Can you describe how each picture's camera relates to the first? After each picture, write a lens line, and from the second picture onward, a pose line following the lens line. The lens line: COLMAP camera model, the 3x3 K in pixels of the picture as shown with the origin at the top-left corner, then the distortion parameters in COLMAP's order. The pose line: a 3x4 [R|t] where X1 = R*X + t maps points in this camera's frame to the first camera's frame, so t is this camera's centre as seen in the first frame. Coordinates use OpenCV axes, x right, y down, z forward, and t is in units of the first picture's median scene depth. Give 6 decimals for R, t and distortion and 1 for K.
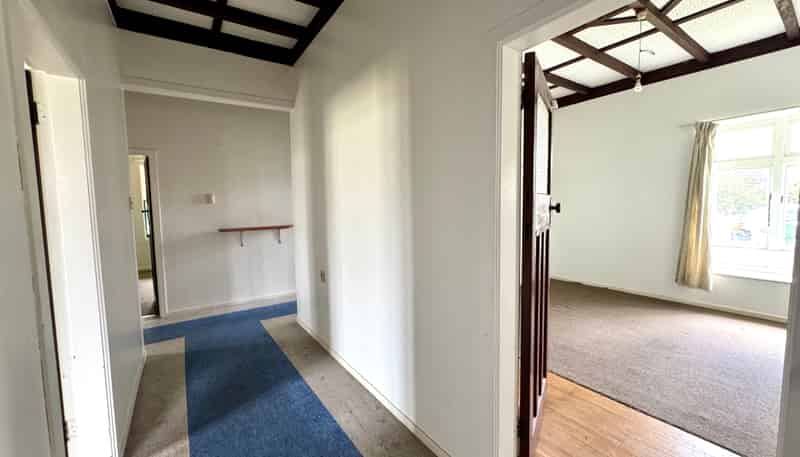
lens RADIAL K [[319.5, 0, 397.2], [0, 319.5, 229.5], [0, 0, 1]] dist [-0.008500, 0.000266]
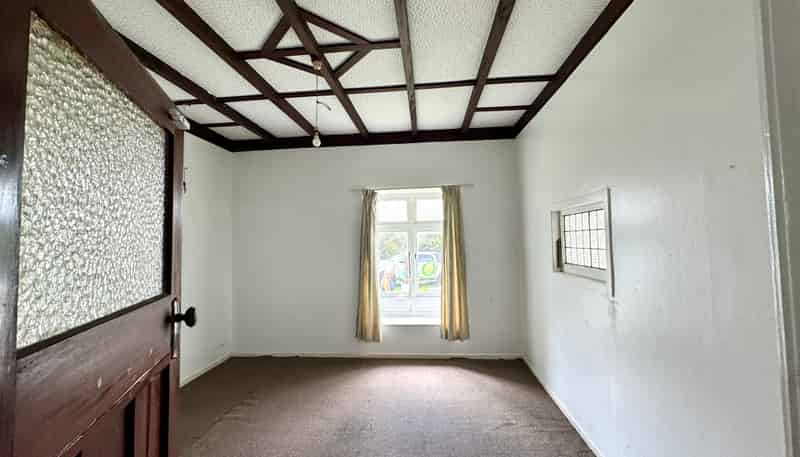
lens RADIAL K [[319.5, 0, 400.2], [0, 319.5, 228.1], [0, 0, 1]] dist [-0.008500, 0.000266]
pose [[0.636898, 0.041895, 0.769809, 0.176985], [0.066184, 0.991865, -0.108736, -0.073906], [-0.768102, 0.120203, 0.628944, 0.220795]]
